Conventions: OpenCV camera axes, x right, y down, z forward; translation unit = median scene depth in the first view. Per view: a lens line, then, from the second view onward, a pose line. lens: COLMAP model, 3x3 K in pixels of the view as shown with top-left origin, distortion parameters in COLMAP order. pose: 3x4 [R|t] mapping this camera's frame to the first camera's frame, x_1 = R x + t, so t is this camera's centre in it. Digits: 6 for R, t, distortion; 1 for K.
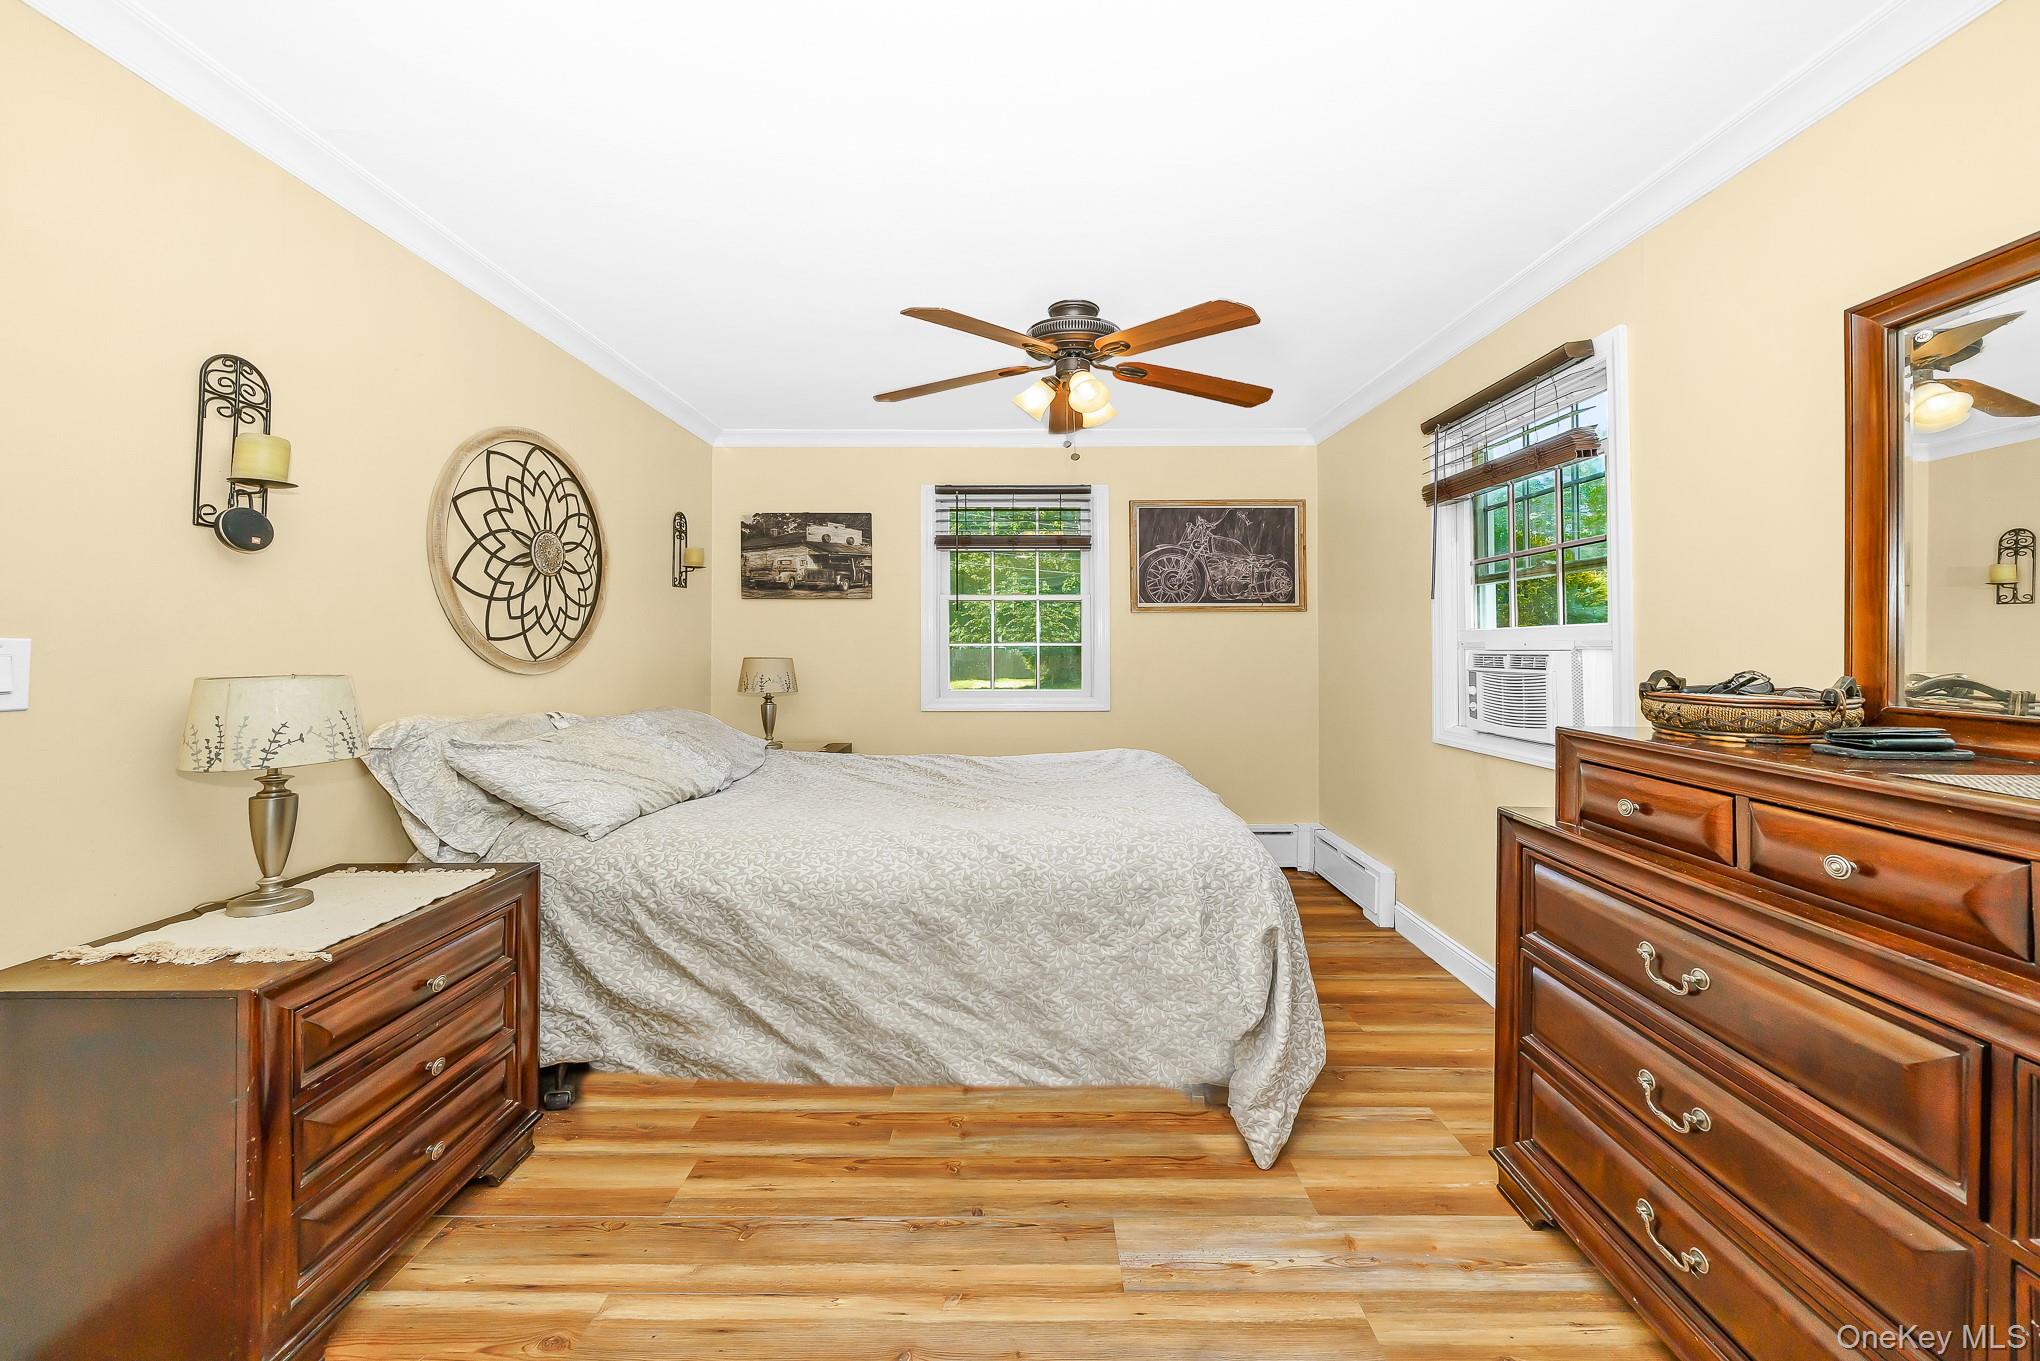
lens RADIAL K [[737.7, 0, 1087.2], [0, 737.7, 643.2], [0, 0, 1]] dist [-0.002123, 0.000131]
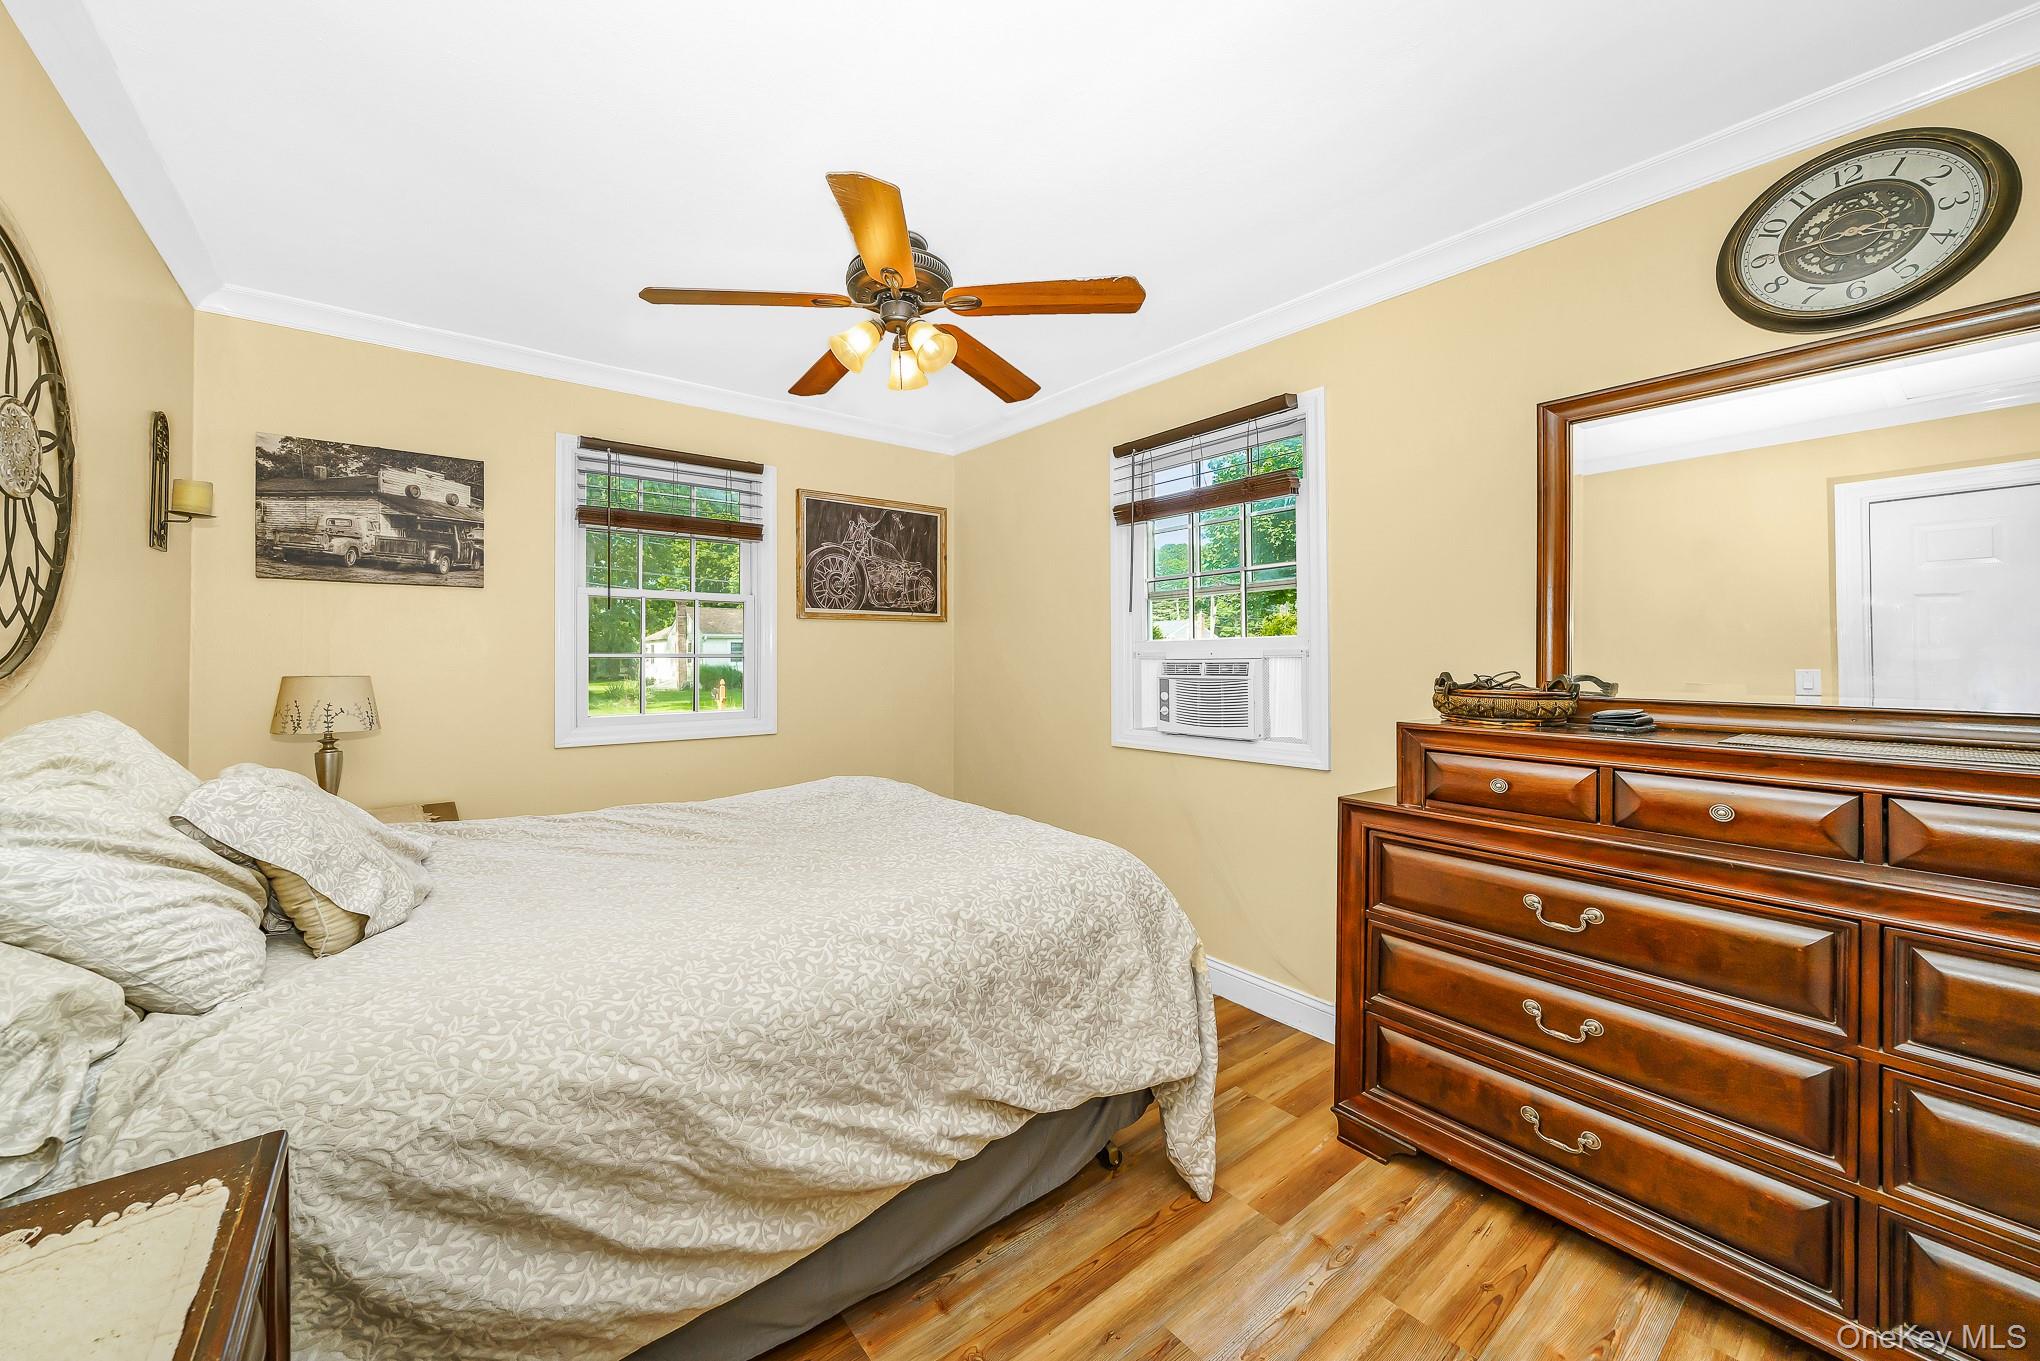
lens RADIAL K [[755.2, 0, 1001.6], [0, 755.2, 657.5], [0, 0, 1]] dist [-0.002788, -0.000636]
pose [[0.852525, -0.002324, 0.522682, -0.283161], [0.002264, 0.999997, 0.000753, 0.005561], [-0.522682, 0.000541, 0.852527, 0.176835]]
